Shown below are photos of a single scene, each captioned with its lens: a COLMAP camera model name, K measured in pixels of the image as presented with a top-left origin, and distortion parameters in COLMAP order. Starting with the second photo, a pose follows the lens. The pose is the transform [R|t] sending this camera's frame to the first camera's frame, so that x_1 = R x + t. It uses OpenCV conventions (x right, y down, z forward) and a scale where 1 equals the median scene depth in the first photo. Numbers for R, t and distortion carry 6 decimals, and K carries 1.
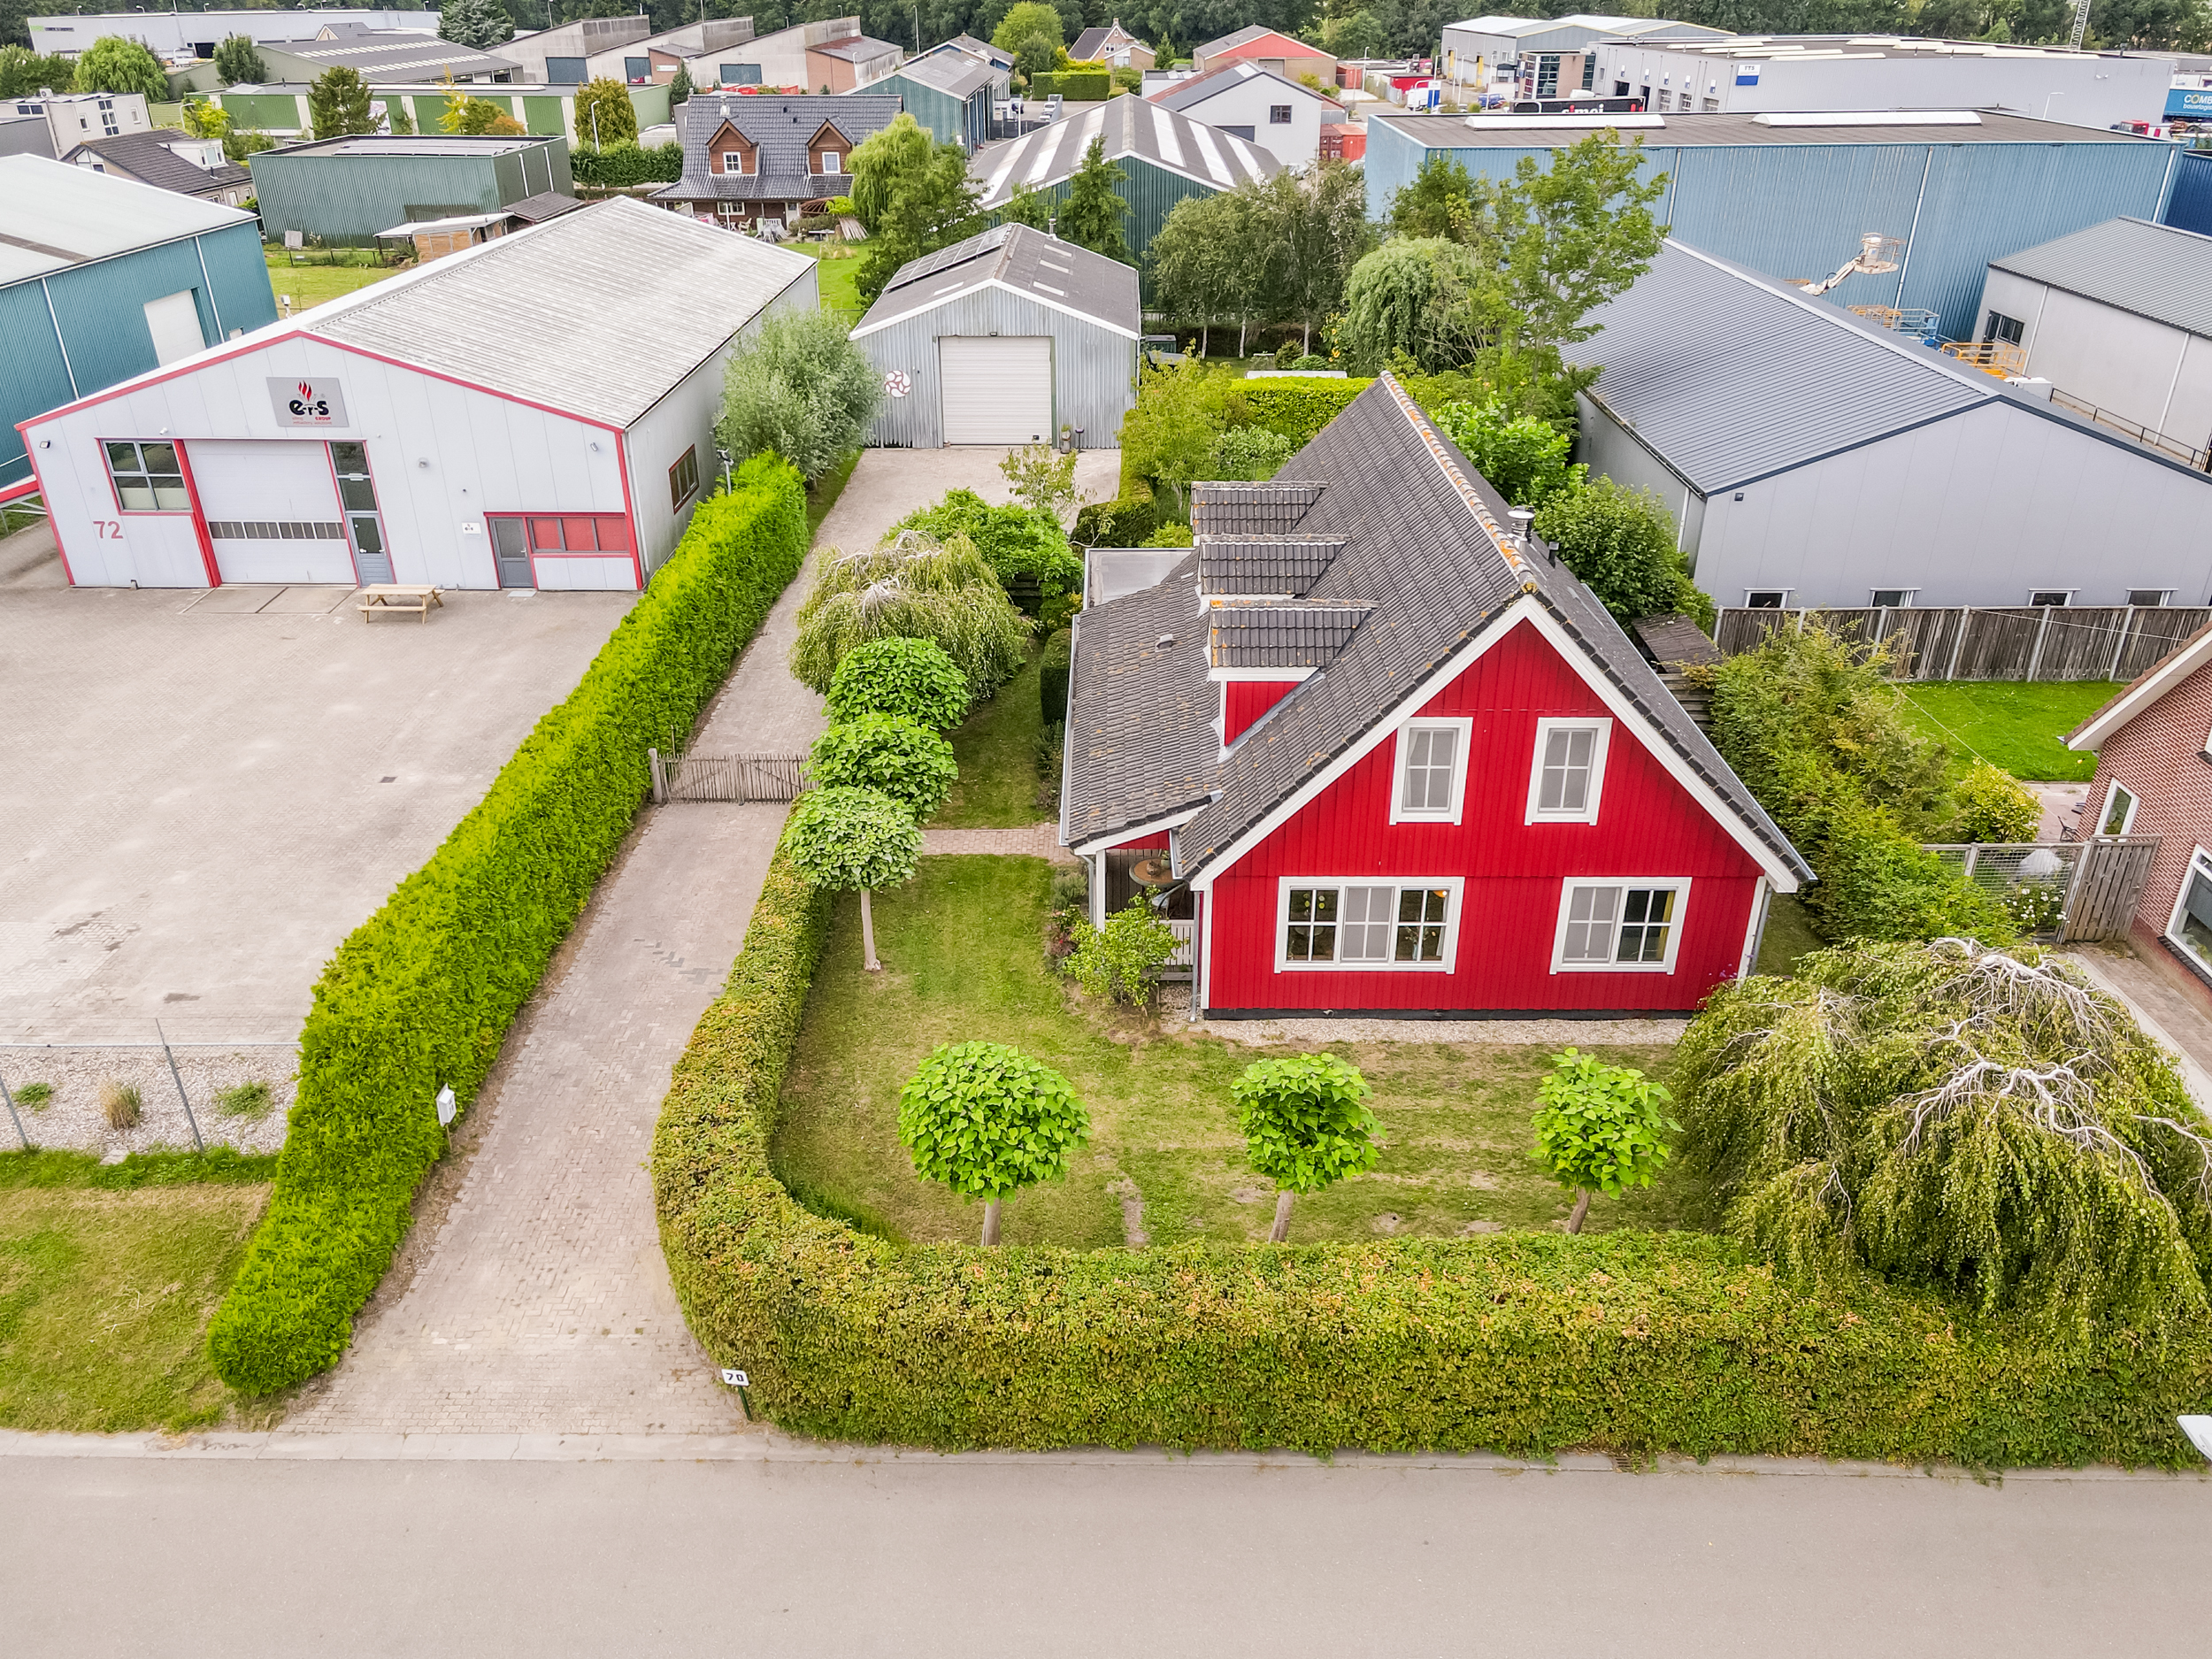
lens RADIAL K [[1620.0, 0, 1105.0], [0, 1620.0, 839.8], [0, 0, 1]] dist [0.015510, 0.012016]
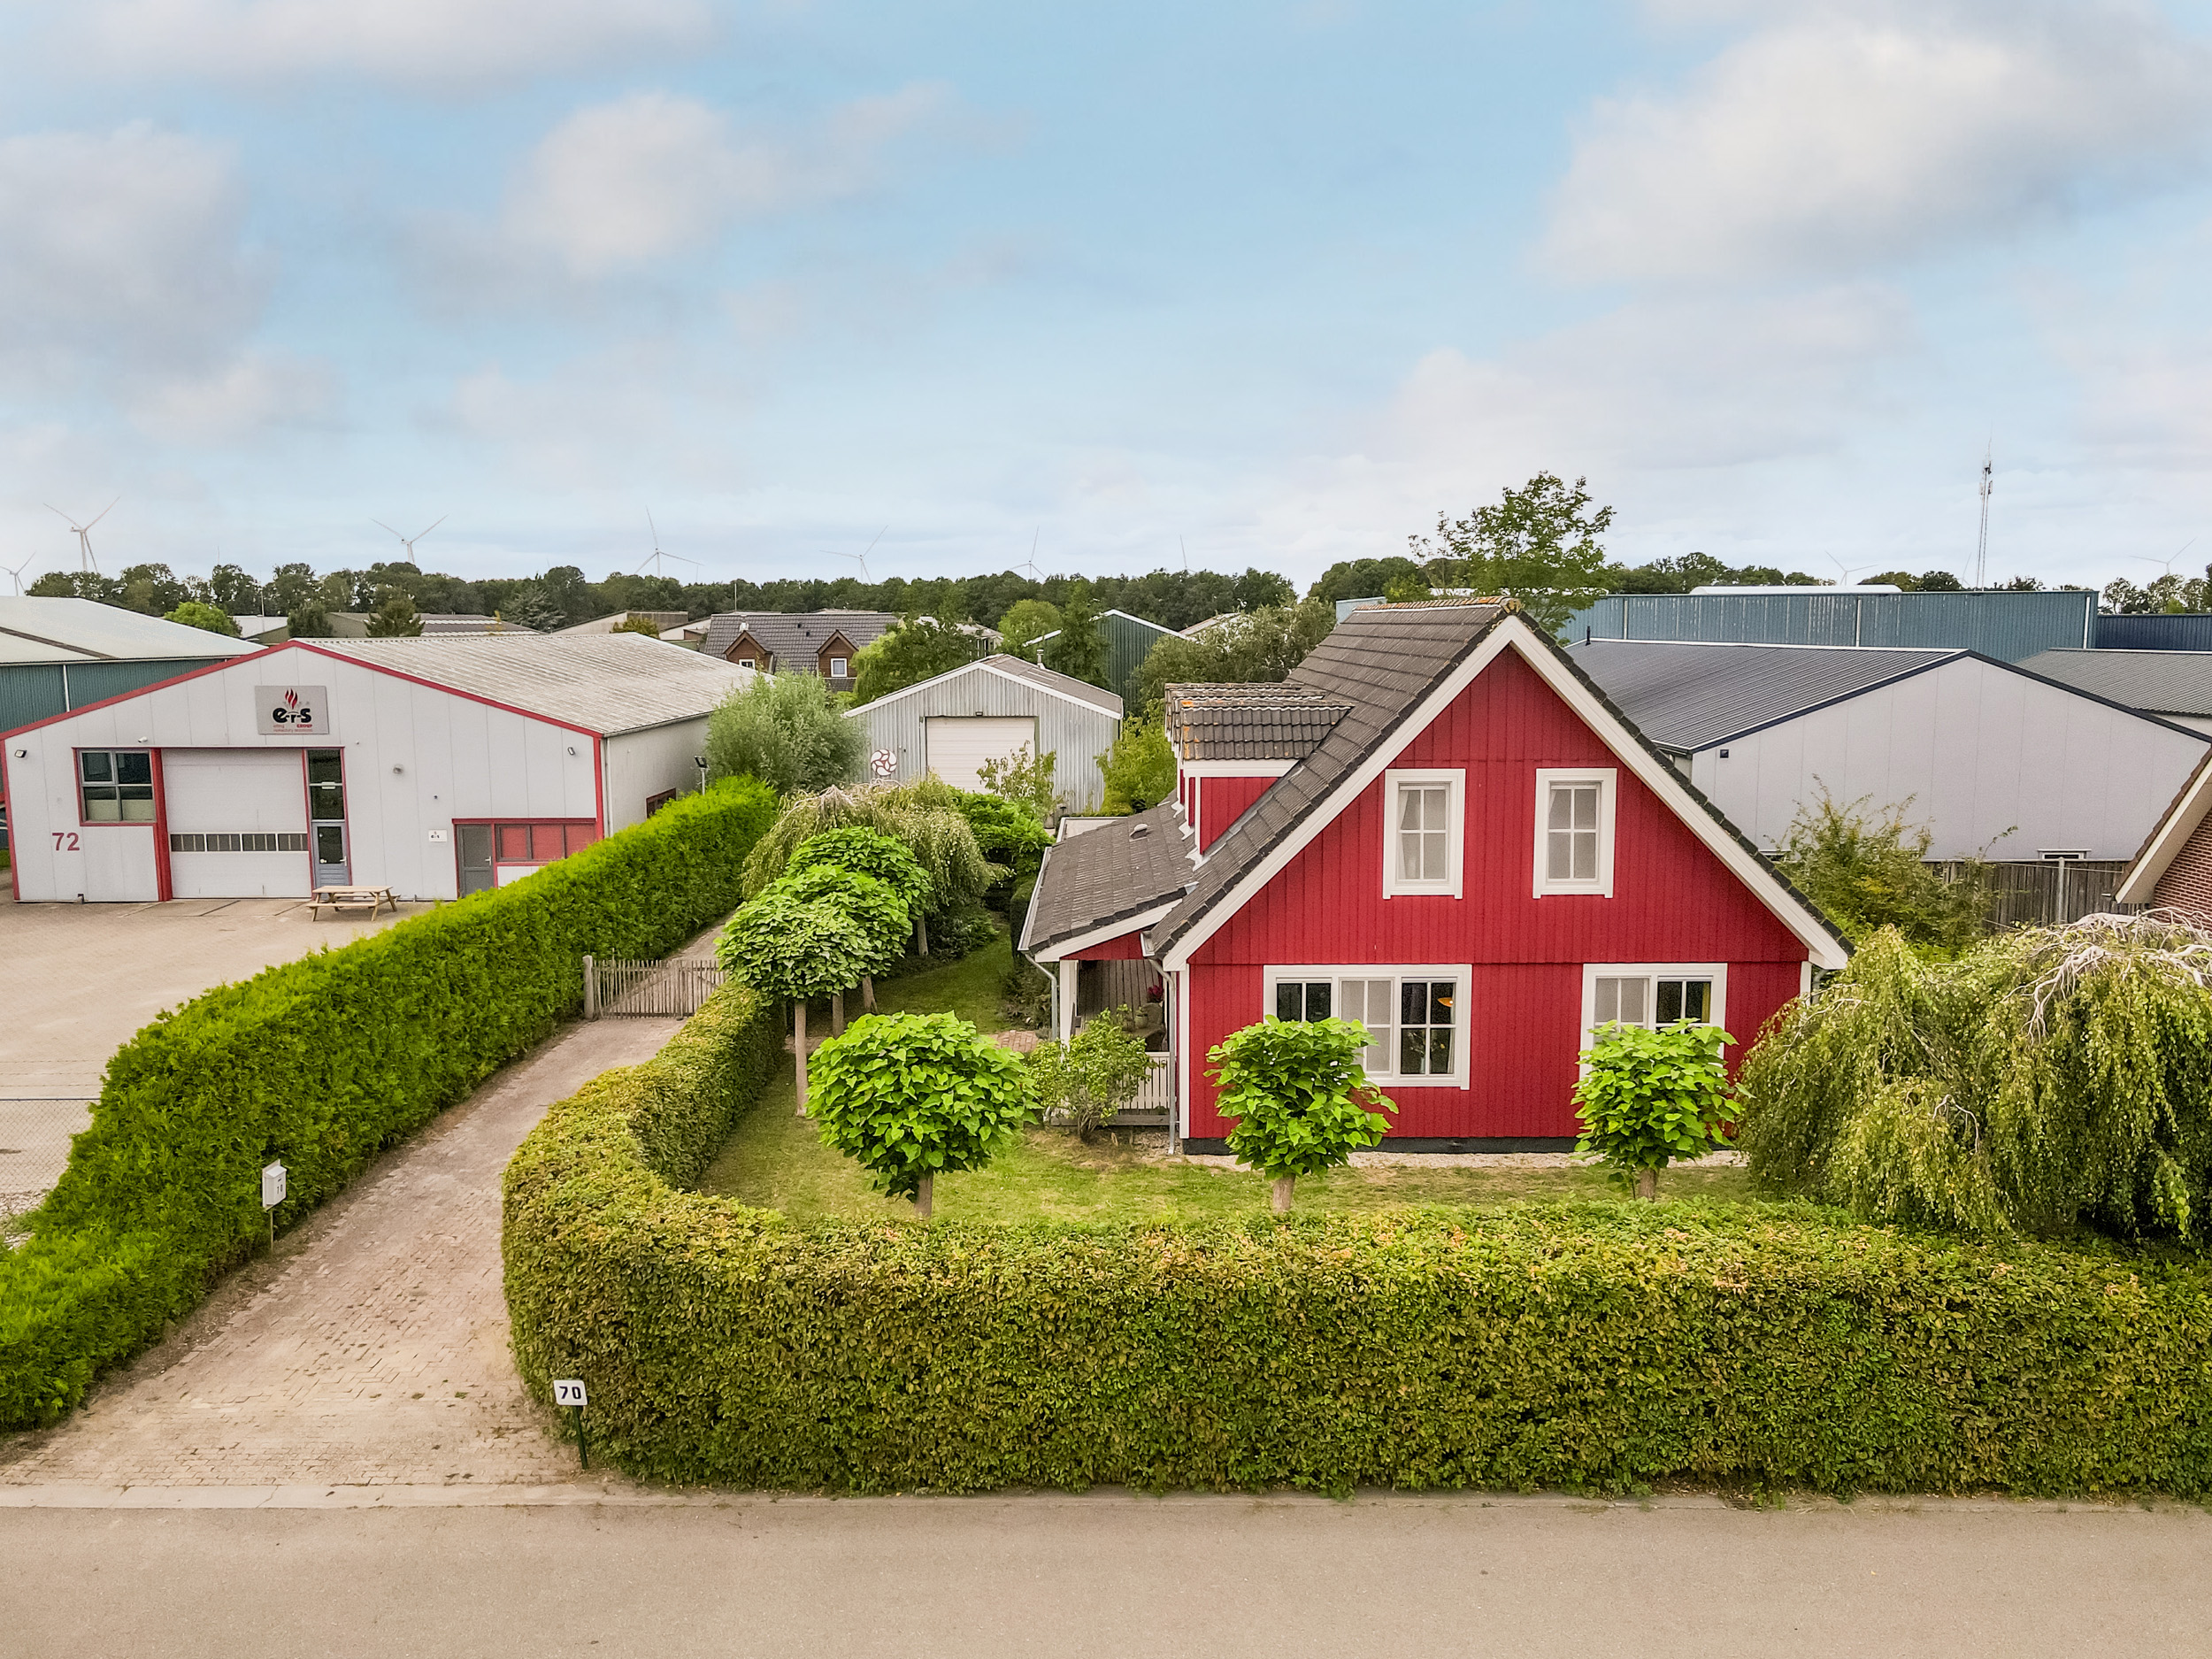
lens RADIAL K [[1620.0, 0, 1105.0], [0, 1620.0, 839.8], [0, 0, 1]] dist [0.015510, 0.012016]
pose [[0.999993, -0.002903, 0.002478, 0.018912], [0.003582, 0.938042, -0.346502, 0.274297], [-0.001318, 0.346508, 0.938046, 0.145020]]
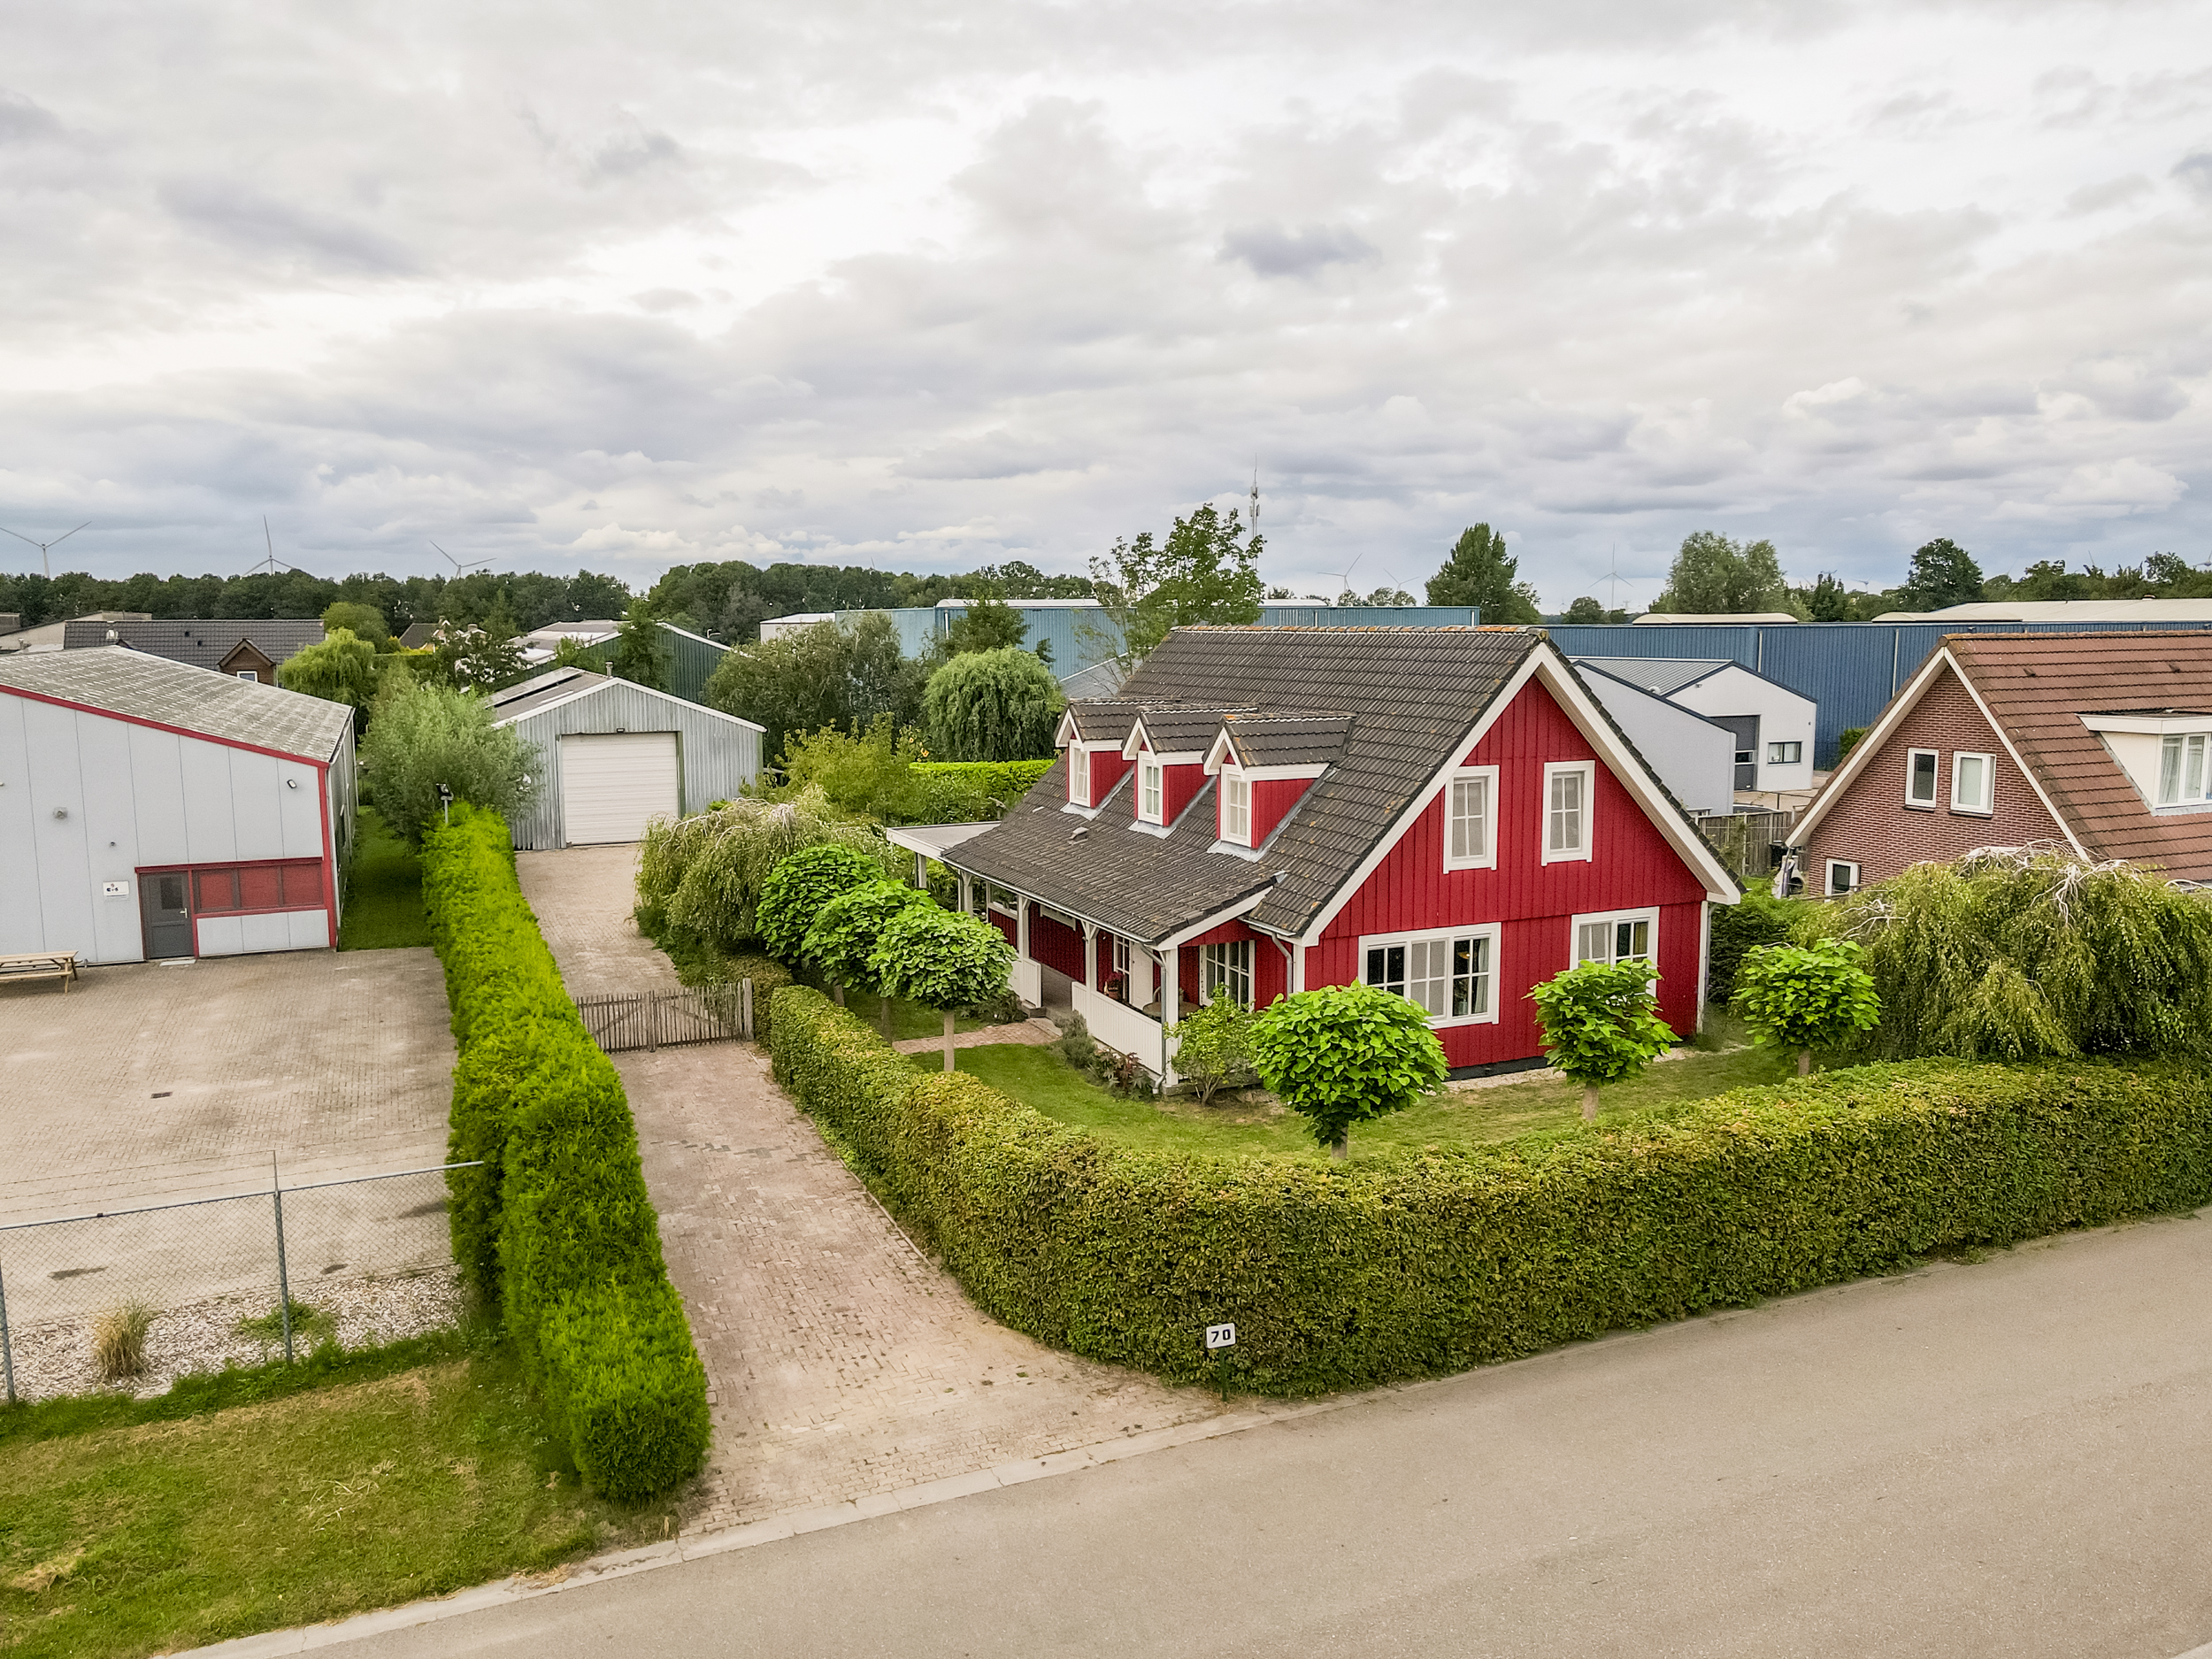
lens RADIAL K [[1620.0, 0, 1105.0], [0, 1620.0, 839.8], [0, 0, 1]] dist [0.015510, 0.012016]
pose [[0.908315, -0.058416, 0.414187, -0.491733], [0.198733, 0.931571, -0.304436, 0.260881], [-0.368061, 0.358836, 0.857769, 0.134381]]
